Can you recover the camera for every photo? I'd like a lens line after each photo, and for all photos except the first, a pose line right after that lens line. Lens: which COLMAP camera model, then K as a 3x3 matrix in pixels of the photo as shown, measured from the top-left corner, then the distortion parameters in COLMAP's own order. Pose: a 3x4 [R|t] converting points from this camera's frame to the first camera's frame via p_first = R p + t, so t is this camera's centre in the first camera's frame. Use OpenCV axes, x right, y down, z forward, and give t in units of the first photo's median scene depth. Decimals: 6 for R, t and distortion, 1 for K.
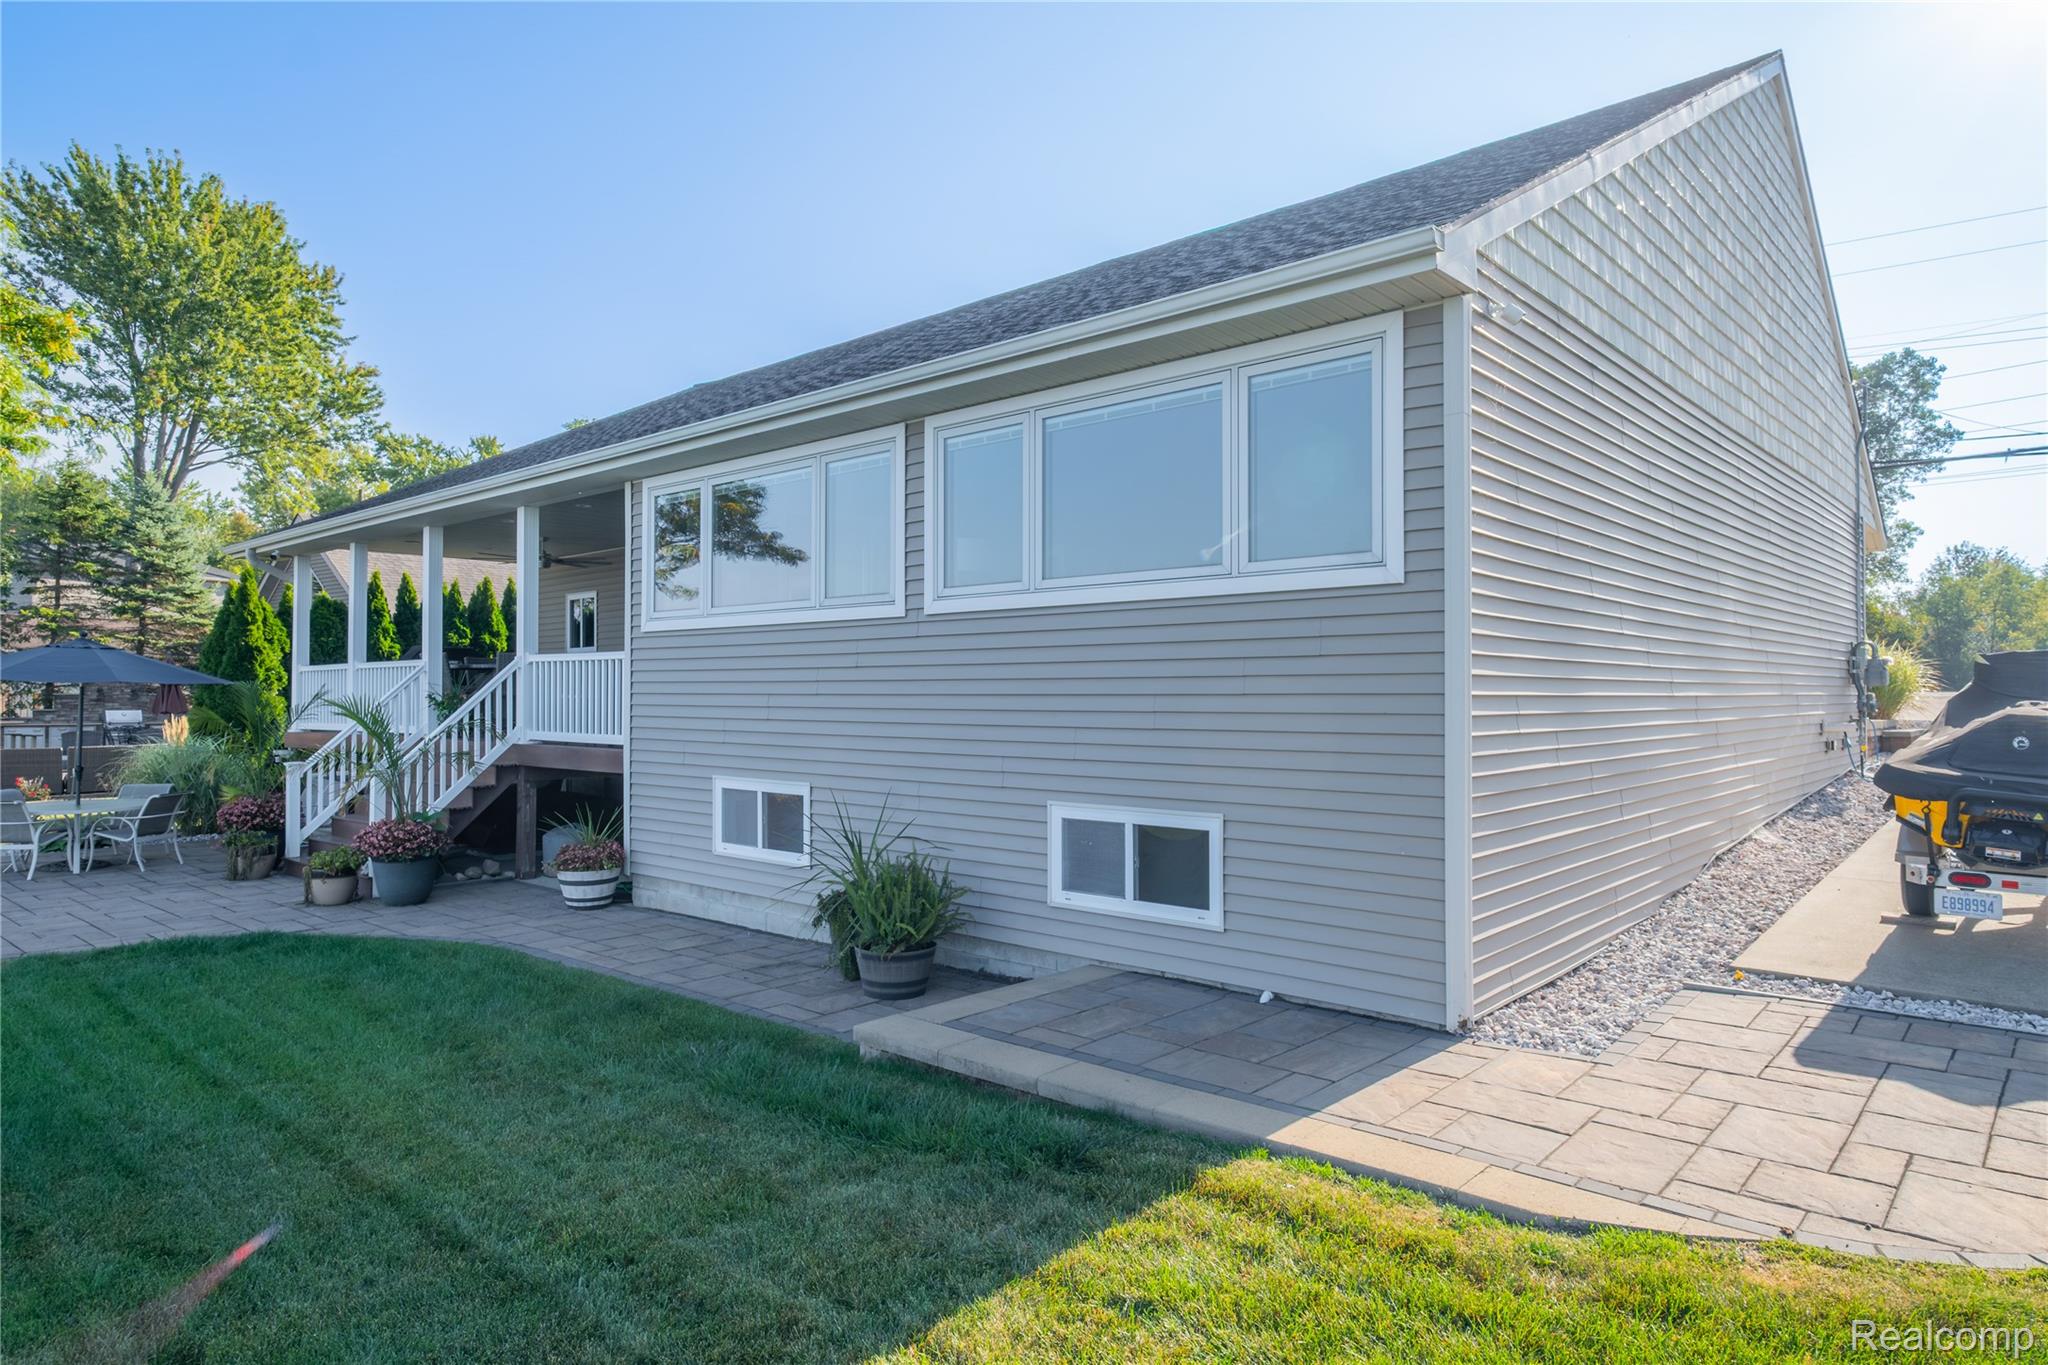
lens RADIAL K [[1226.4, 0, 1023.8], [0, 1226.4, 686.1], [0, 0, 1]] dist [-0.036147, -0.000017]
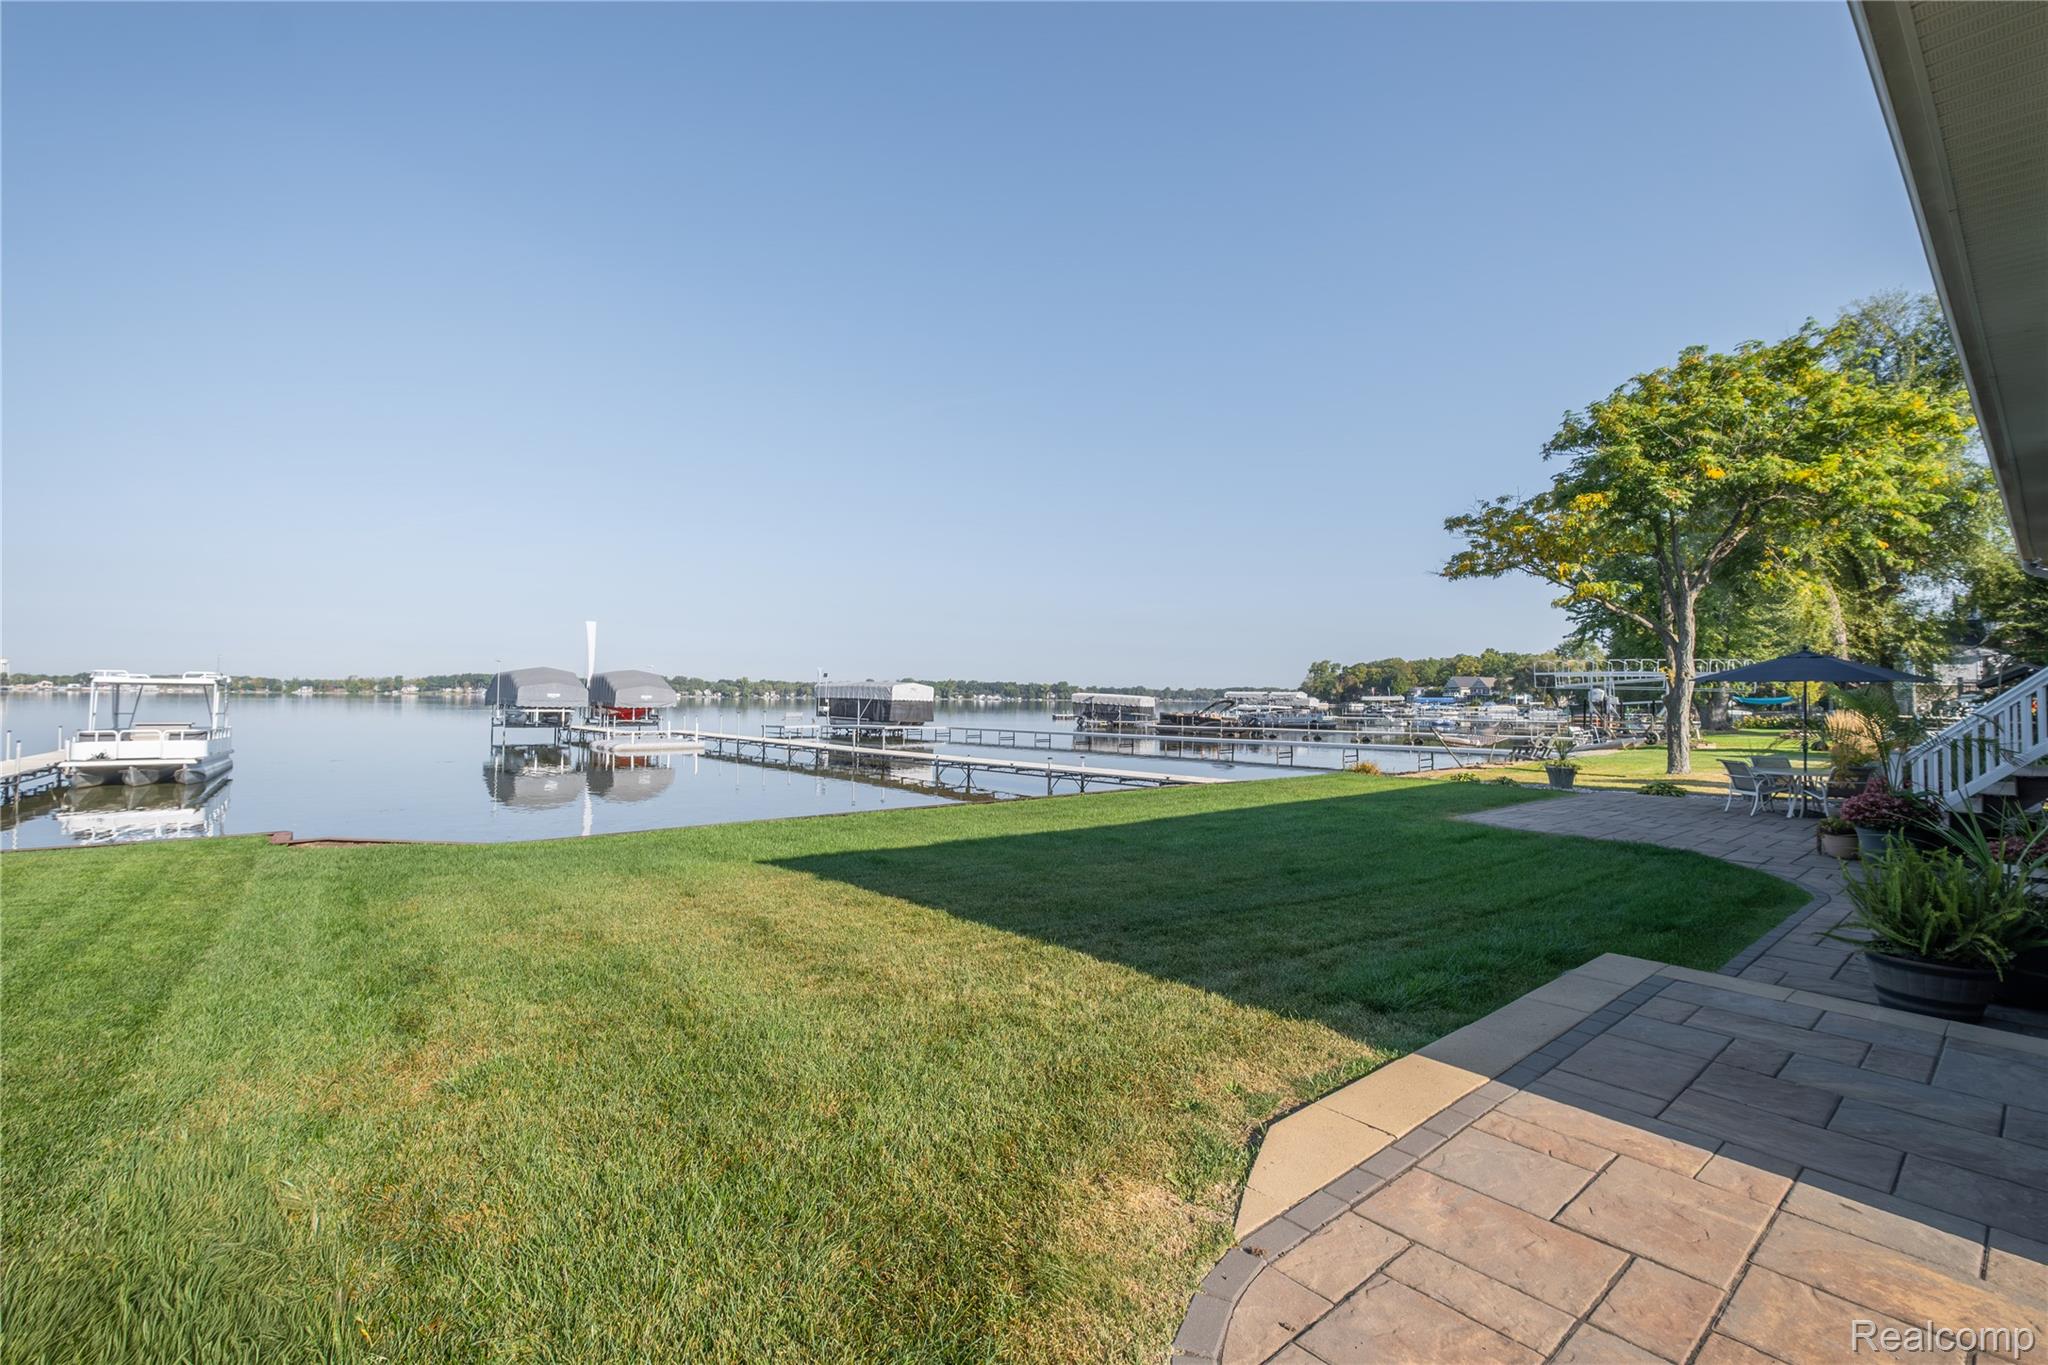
lens RADIAL K [[903.1, 0, 1028.2], [0, 903.1, 683.9], [0, 0, 1]] dist [-0.002399, -0.000315]
pose [[-0.110746, -0.004986, -0.993836, 0.798111], [-0.008820, 0.999953, -0.004034, 0.031576], [0.993810, 0.008319, -0.110784, 0.561018]]
